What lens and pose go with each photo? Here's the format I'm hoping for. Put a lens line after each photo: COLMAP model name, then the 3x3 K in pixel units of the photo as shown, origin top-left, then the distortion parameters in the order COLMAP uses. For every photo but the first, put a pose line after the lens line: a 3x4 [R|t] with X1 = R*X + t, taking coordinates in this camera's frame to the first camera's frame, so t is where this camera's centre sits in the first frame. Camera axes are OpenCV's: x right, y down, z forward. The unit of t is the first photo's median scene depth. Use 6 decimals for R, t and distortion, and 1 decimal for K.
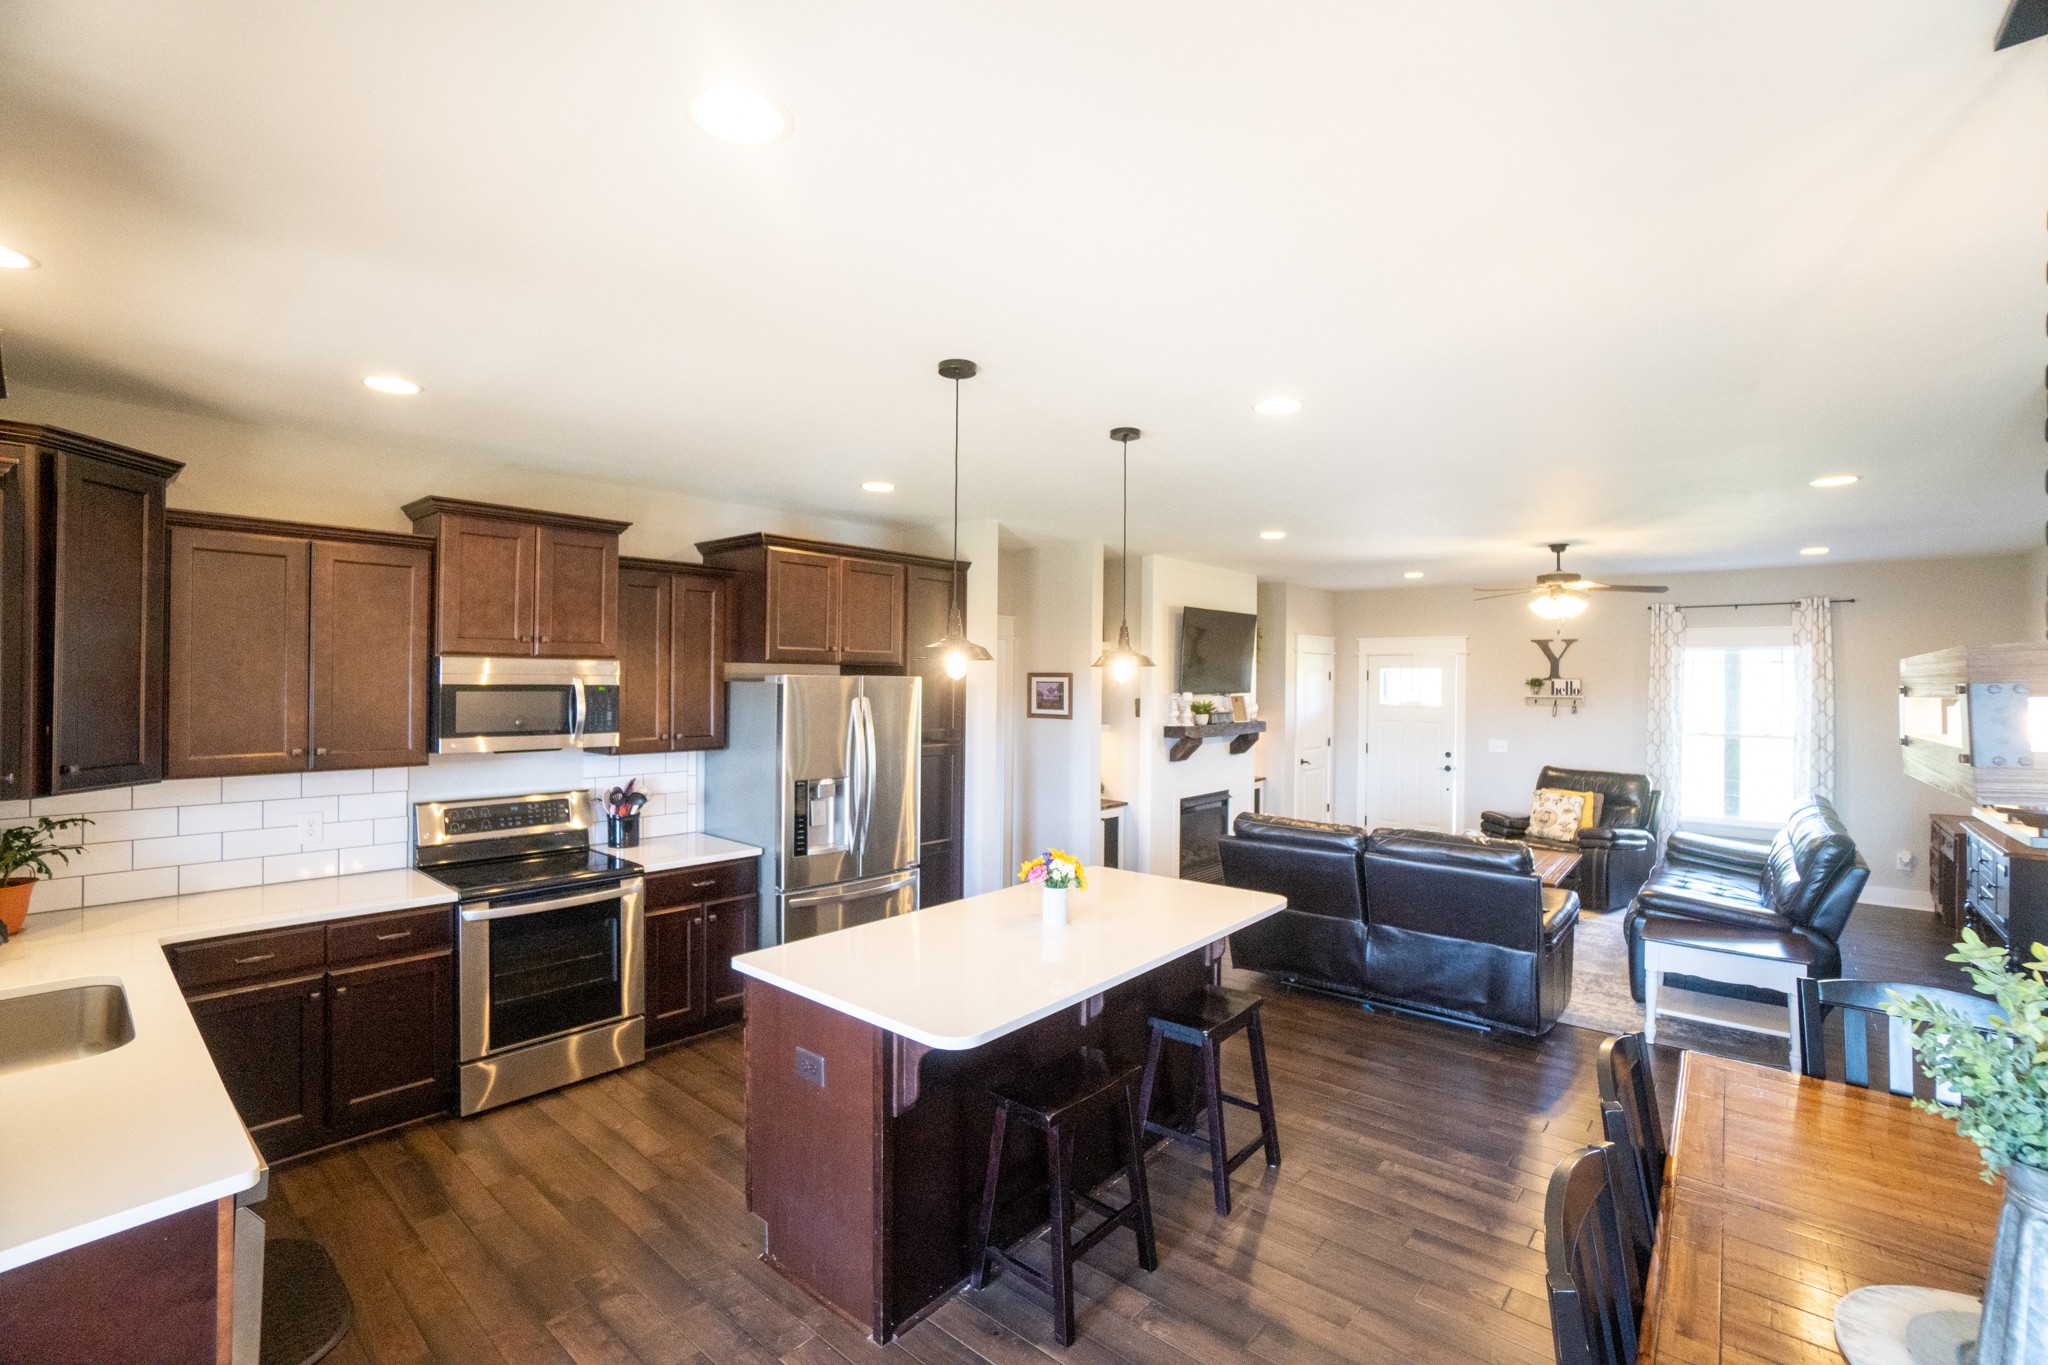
lens RADIAL K [[895.8, 0, 1018.9], [0, 895.8, 678.7], [0, 0, 1]] dist [-0.069025, 0.024582]
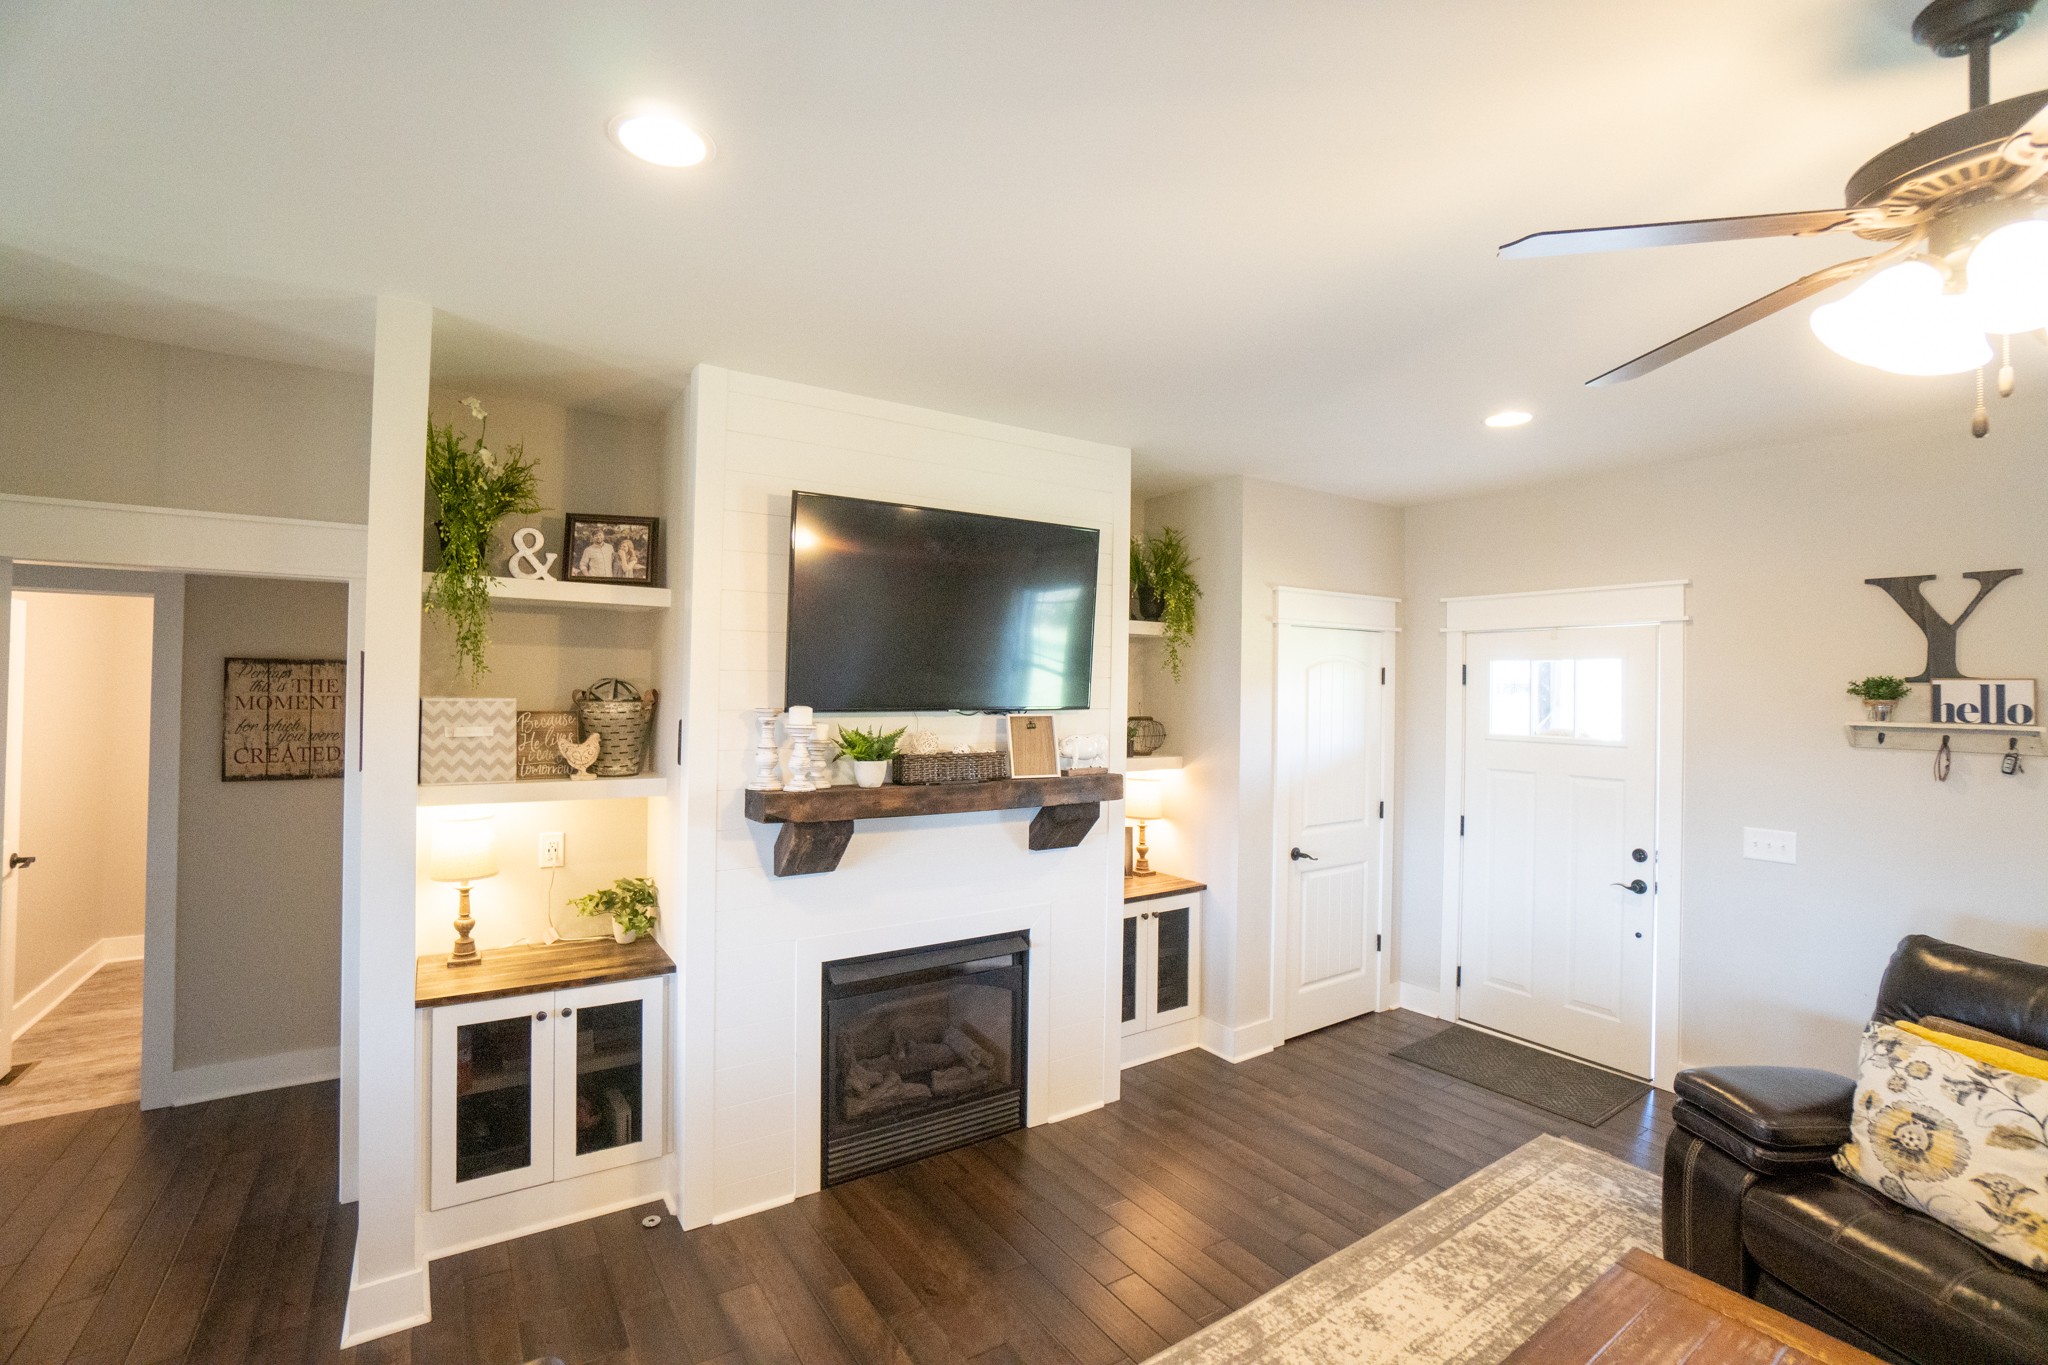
lens RADIAL K [[895.8, 0, 1018.9], [0, 895.8, 678.7], [0, 0, 1]] dist [-0.069025, 0.024582]
pose [[0.963963, 0.000589, -0.266034, 0.747710], [-0.004085, 0.999912, -0.012586, 0.014168], [0.266004, 0.013219, 0.963881, 1.236743]]
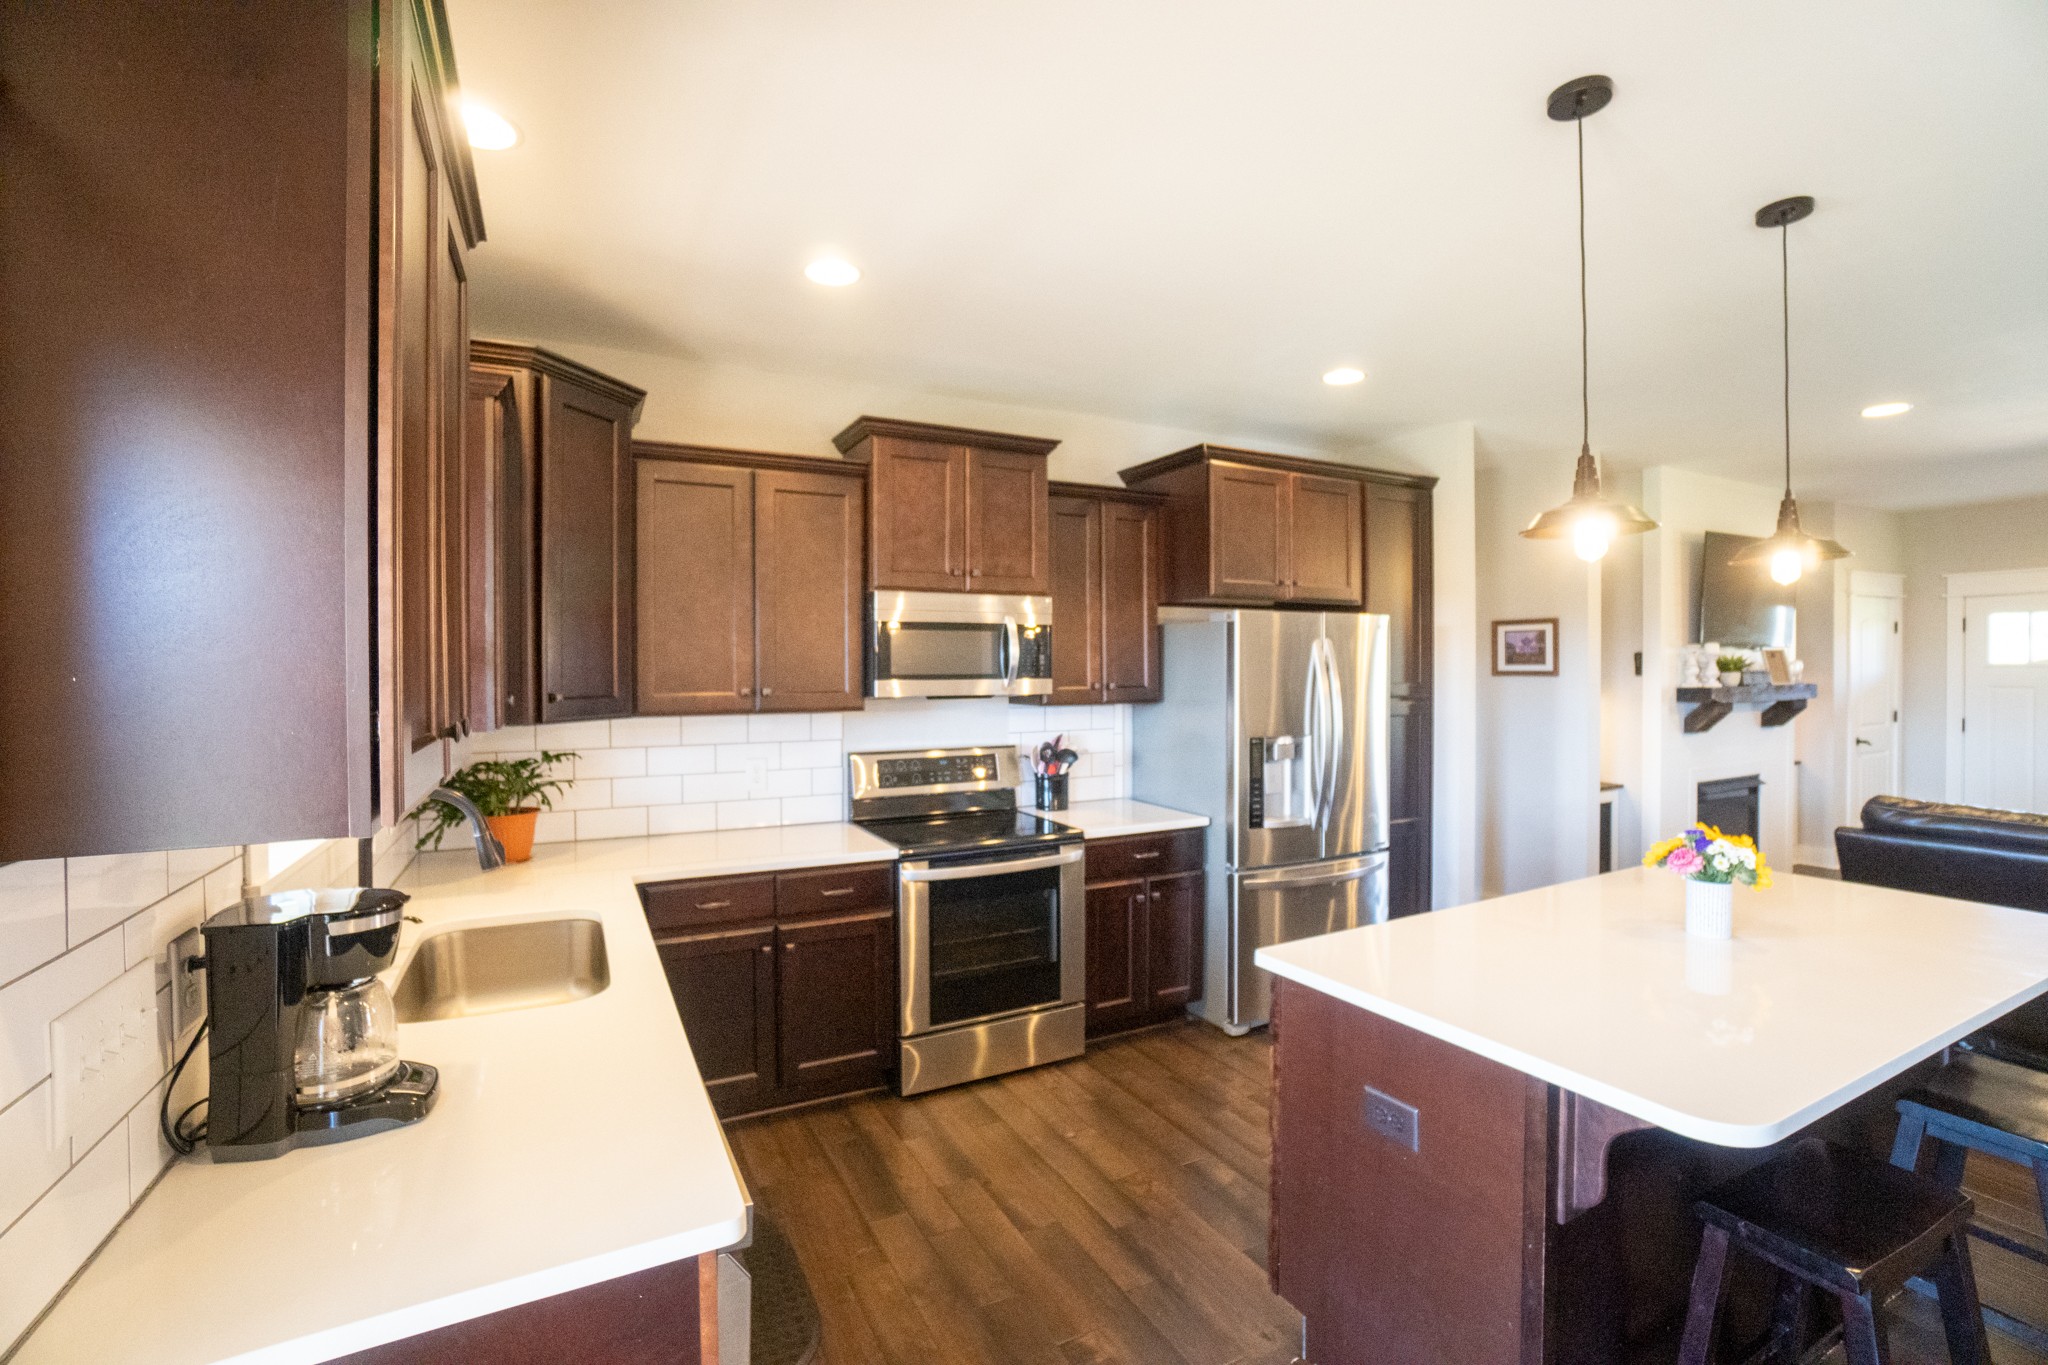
lens RADIAL K [[895.8, 0, 1018.9], [0, 895.8, 678.7], [0, 0, 1]] dist [-0.069025, 0.024582]
pose [[0.928927, -0.009512, -0.370142, -0.170846], [0.014272, 0.999847, 0.010125, 0.057344], [0.369989, -0.014688, 0.928920, 0.177587]]
